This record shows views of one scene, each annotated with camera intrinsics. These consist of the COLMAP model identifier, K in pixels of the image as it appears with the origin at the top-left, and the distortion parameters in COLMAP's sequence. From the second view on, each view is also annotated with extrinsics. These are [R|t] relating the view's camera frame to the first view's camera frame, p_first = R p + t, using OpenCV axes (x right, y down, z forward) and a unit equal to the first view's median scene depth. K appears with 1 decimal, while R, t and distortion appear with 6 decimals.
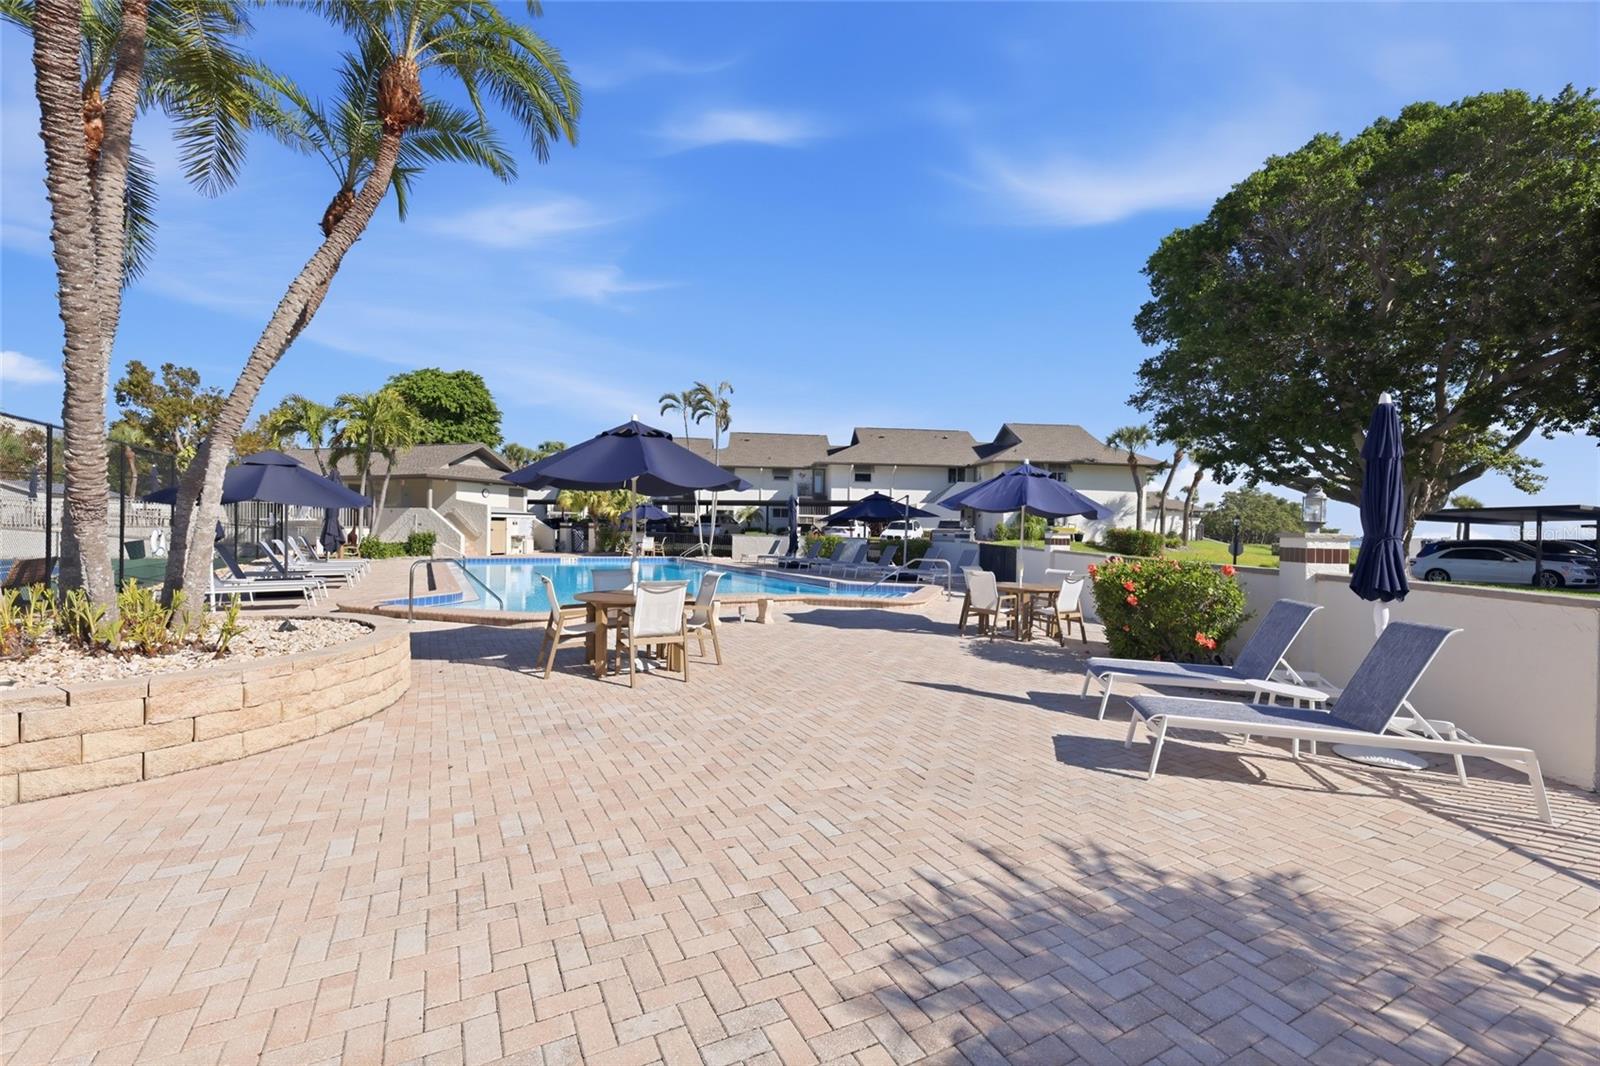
lens RADIAL K [[706.9, 0, 800.0], [0, 706.9, 533.0], [0, 0, 1]] dist [-0.000376, 0.000157]
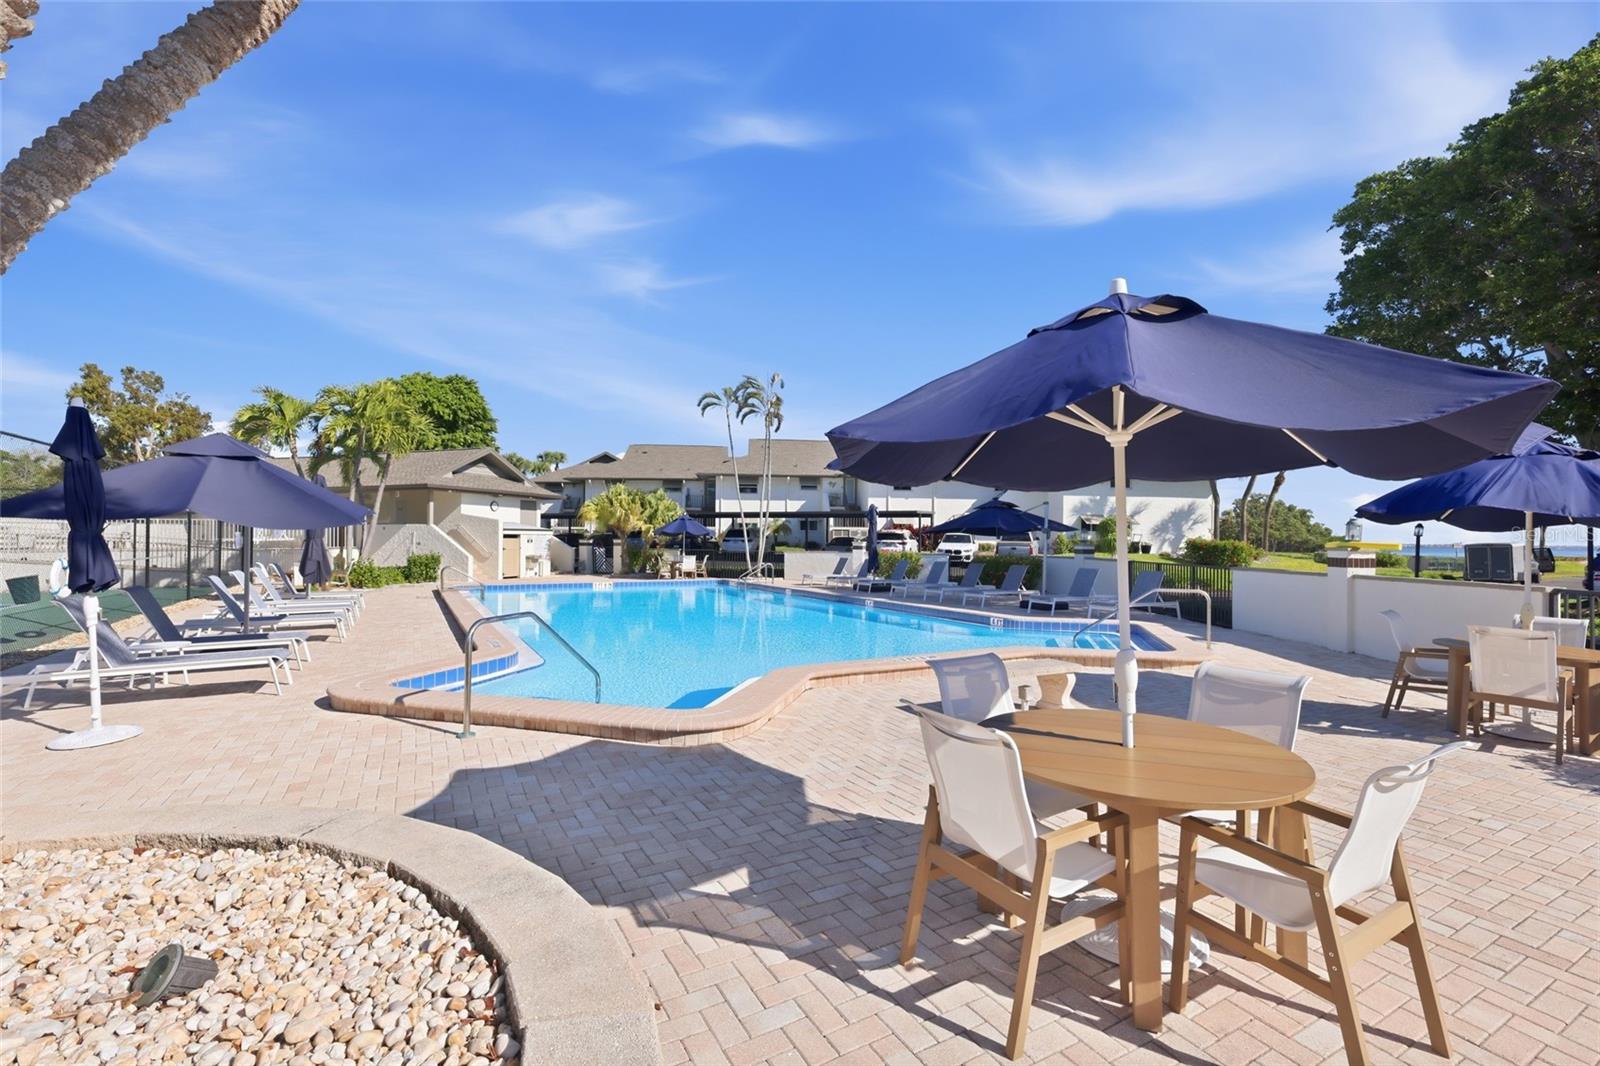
lens RADIAL K [[706.9, 0, 800.0], [0, 706.9, 533.0], [0, 0, 1]] dist [-0.000376, 0.000157]
pose [[0.999728, -0.010835, 0.020646, -0.094469], [0.011189, 0.999792, -0.017074, -0.005166], [-0.020456, 0.017301, 0.999641, 0.139519]]
